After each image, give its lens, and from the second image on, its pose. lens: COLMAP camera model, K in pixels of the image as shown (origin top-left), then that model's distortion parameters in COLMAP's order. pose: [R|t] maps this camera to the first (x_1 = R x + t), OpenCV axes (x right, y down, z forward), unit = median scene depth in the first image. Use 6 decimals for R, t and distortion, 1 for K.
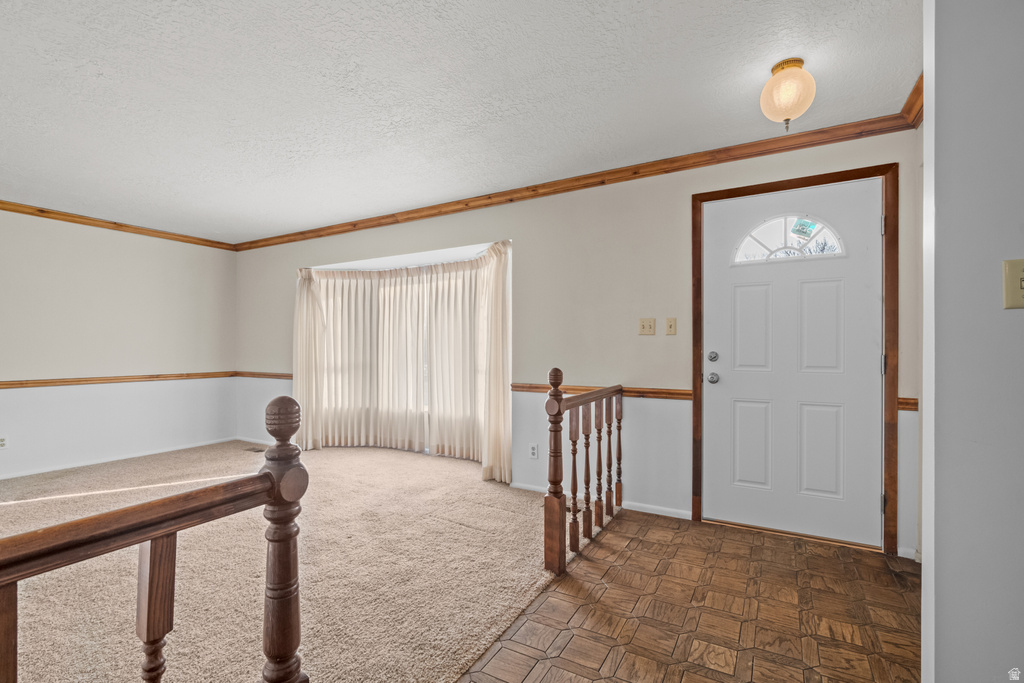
lens RADIAL K [[465.8, 0, 514.3], [0, 465.8, 346.8], [0, 0, 1]] dist [-0.000353, 0.000273]
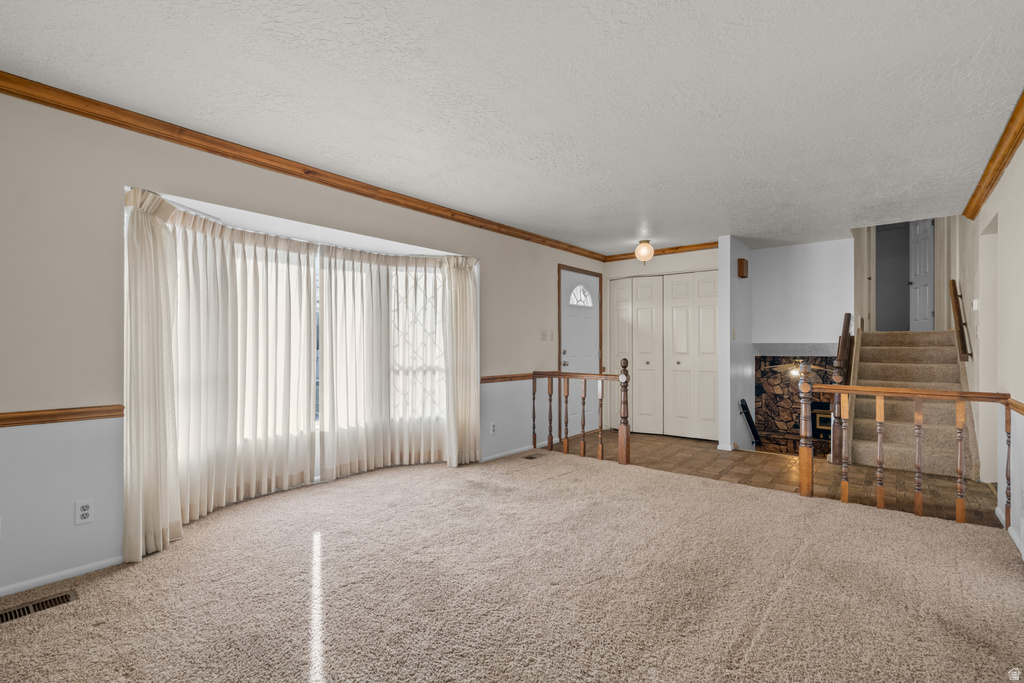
lens RADIAL K [[465.8, 0, 513.4], [0, 465.8, 342.6], [0, 0, 1]] dist [-0.000353, 0.000273]
pose [[0.168770, 0.007289, 0.985628, -1.155972], [-0.000384, 0.999973, -0.007329, -0.002900], [-0.985655, 0.000858, 0.168768, 0.693746]]
